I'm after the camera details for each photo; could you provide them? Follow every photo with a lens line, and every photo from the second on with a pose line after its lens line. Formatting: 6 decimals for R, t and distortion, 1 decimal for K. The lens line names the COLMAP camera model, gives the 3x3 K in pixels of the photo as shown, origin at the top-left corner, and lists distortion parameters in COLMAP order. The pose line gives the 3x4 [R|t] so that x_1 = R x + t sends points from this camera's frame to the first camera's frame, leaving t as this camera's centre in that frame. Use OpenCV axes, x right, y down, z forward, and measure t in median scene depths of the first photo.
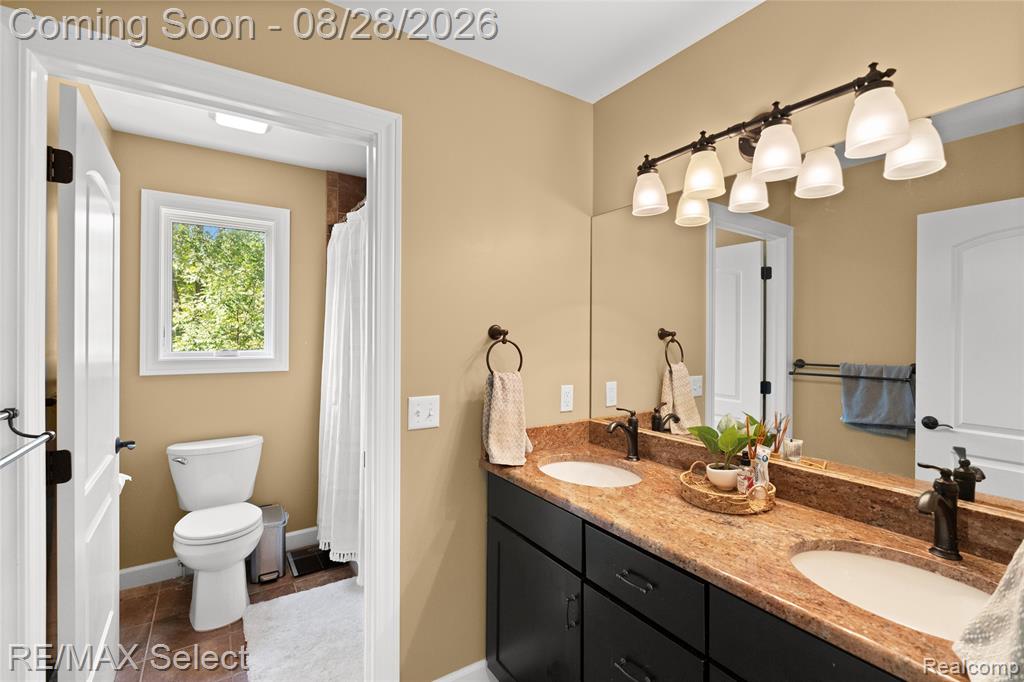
lens RADIAL K [[450.2, 0, 517.3], [0, 450.2, 336.9], [0, 0, 1]] dist [0.000521, -0.001862]
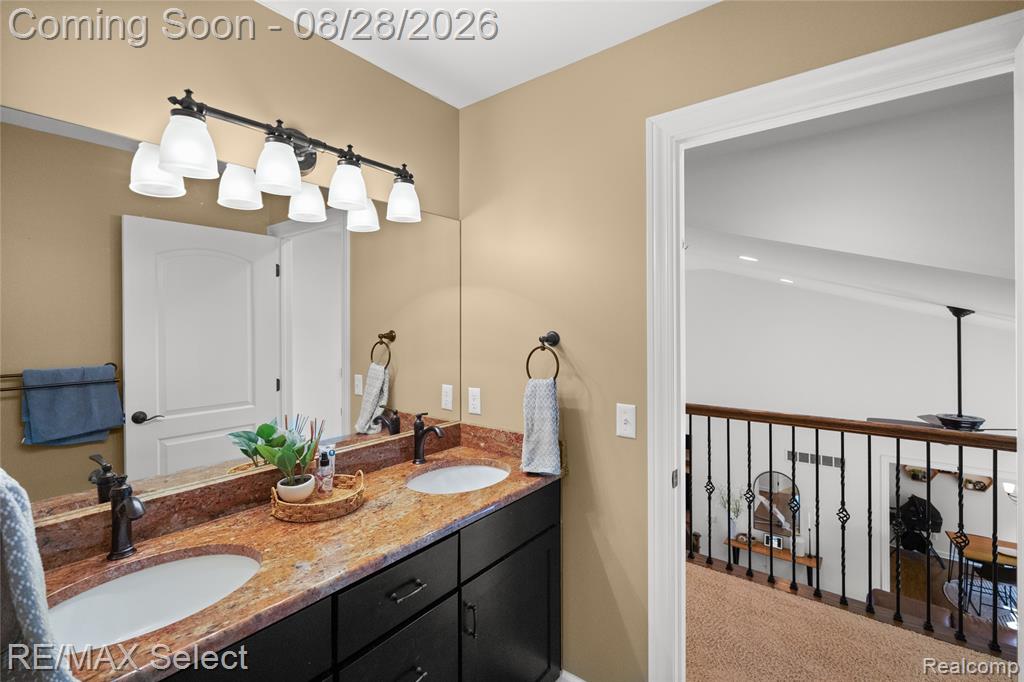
lens RADIAL K [[450.2, 0, 514.0], [0, 450.2, 332.7], [0, 0, 1]] dist [0.000521, -0.001862]
pose [[-0.301497, -0.025455, 0.953127, -0.664716], [0.008218, 0.999537, 0.029294, -0.060389], [-0.953432, 0.016665, -0.301148, 0.921949]]
